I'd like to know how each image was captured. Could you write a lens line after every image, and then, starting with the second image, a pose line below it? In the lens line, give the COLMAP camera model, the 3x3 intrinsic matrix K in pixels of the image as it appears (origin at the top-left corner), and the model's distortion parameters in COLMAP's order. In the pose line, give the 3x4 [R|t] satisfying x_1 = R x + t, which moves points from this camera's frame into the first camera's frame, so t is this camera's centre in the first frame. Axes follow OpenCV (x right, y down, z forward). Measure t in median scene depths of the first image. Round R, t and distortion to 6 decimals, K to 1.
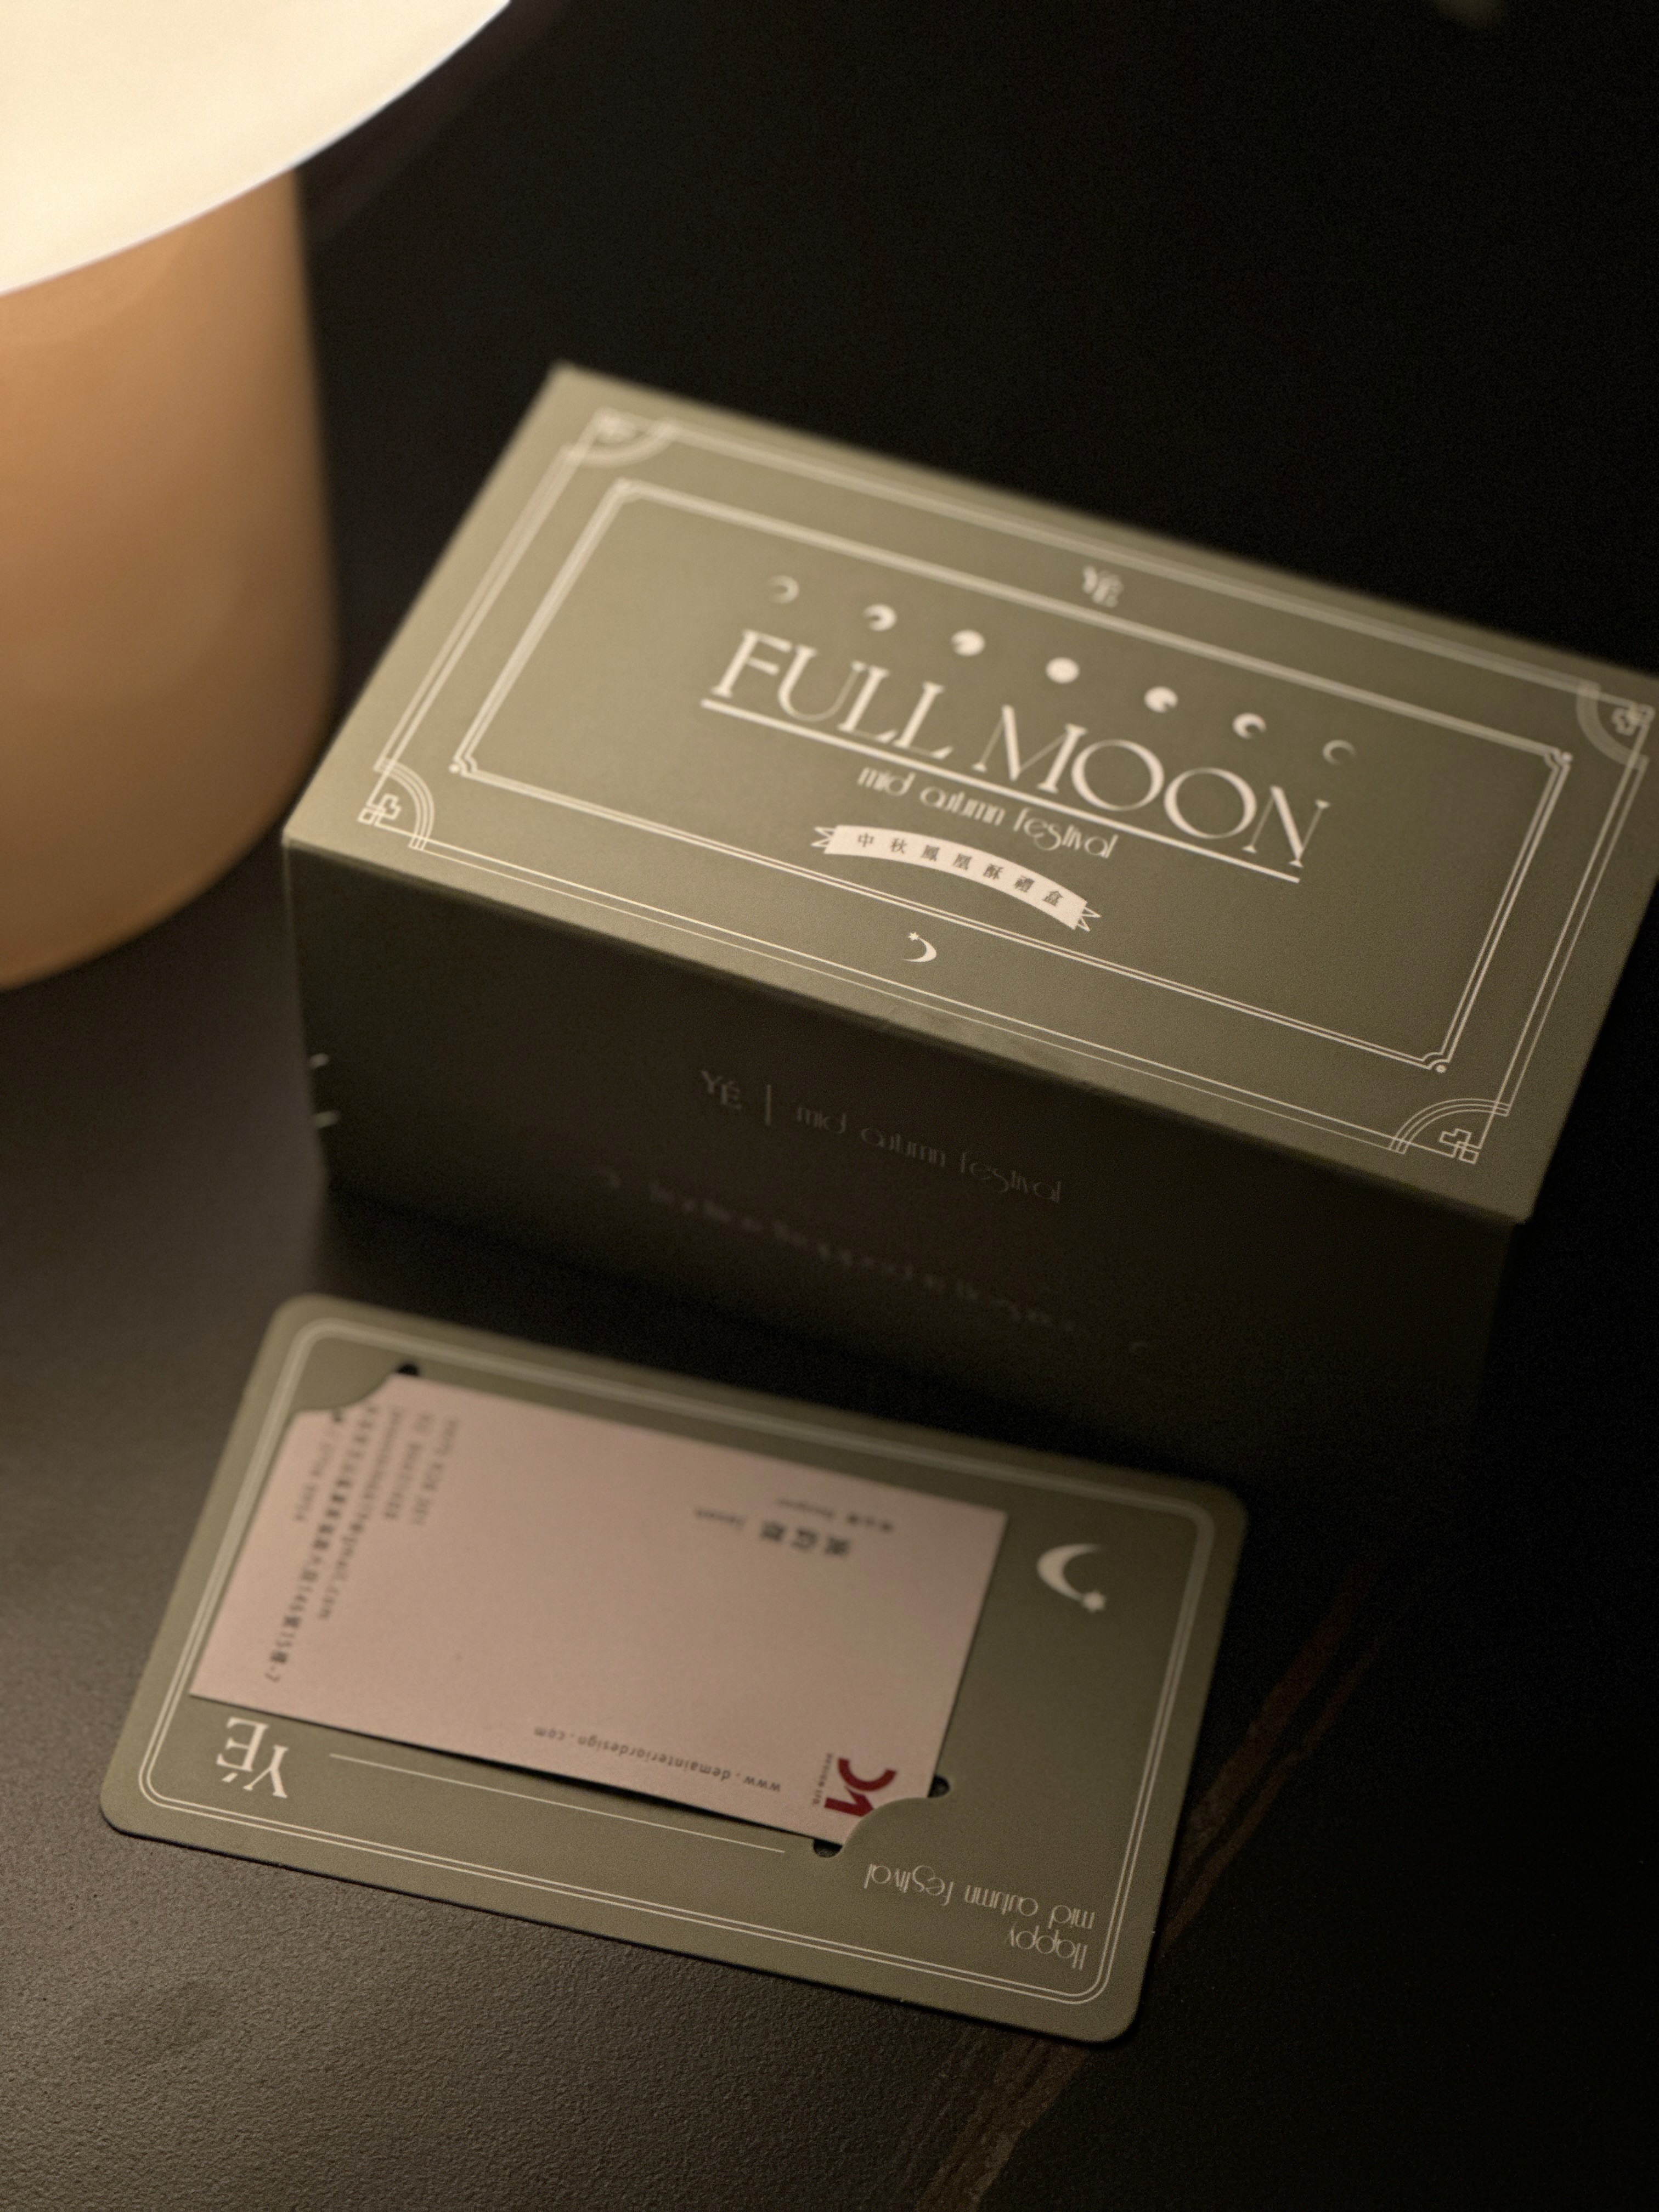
lens RADIAL K [[5000.3, 0, 829.5], [0, 5000.3, 1106.0], [0, 0, 1]] dist [-0.714632, 15.523767]
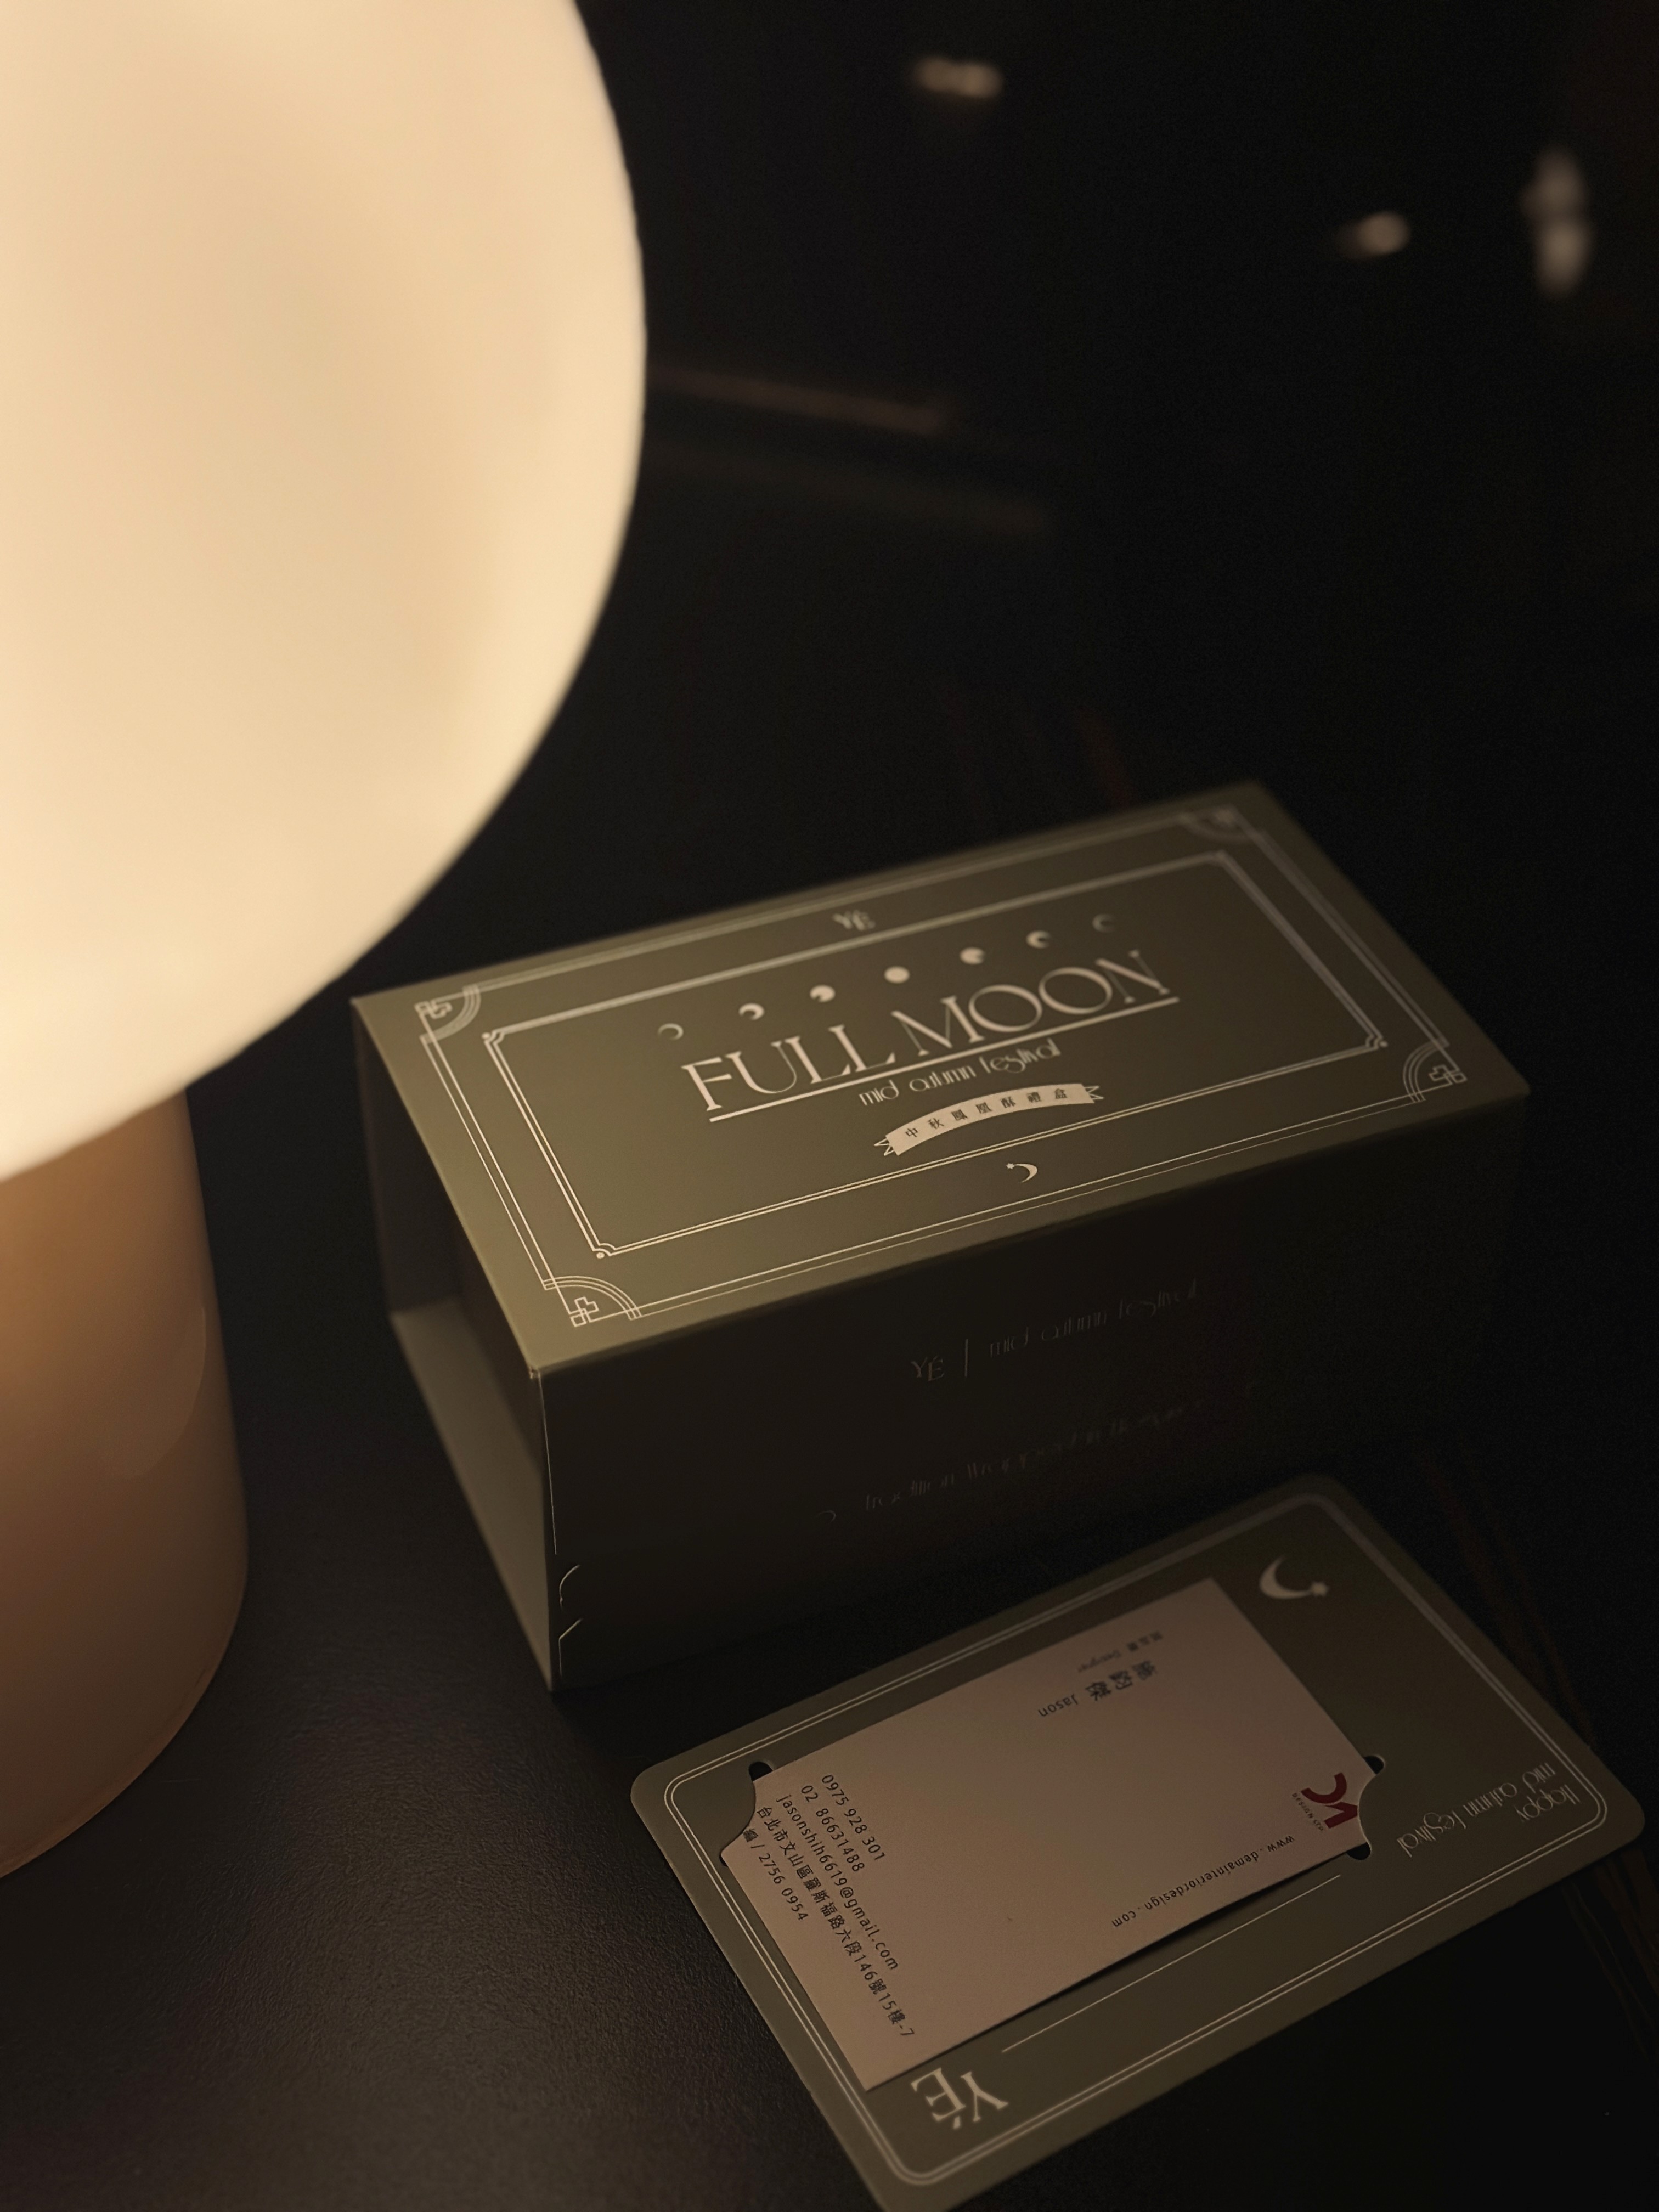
lens RADIAL K [[3137.2, 0, 829.5], [0, 3137.2, 1106.0], [0, 0, 1]] dist [0.108227, -0.039604]
pose [[0.722964, -0.452908, 0.521726, -0.401735], [0.544902, 0.838046, -0.027575, -0.048083], [-0.424741, 0.304226, 0.852667, 0.346942]]
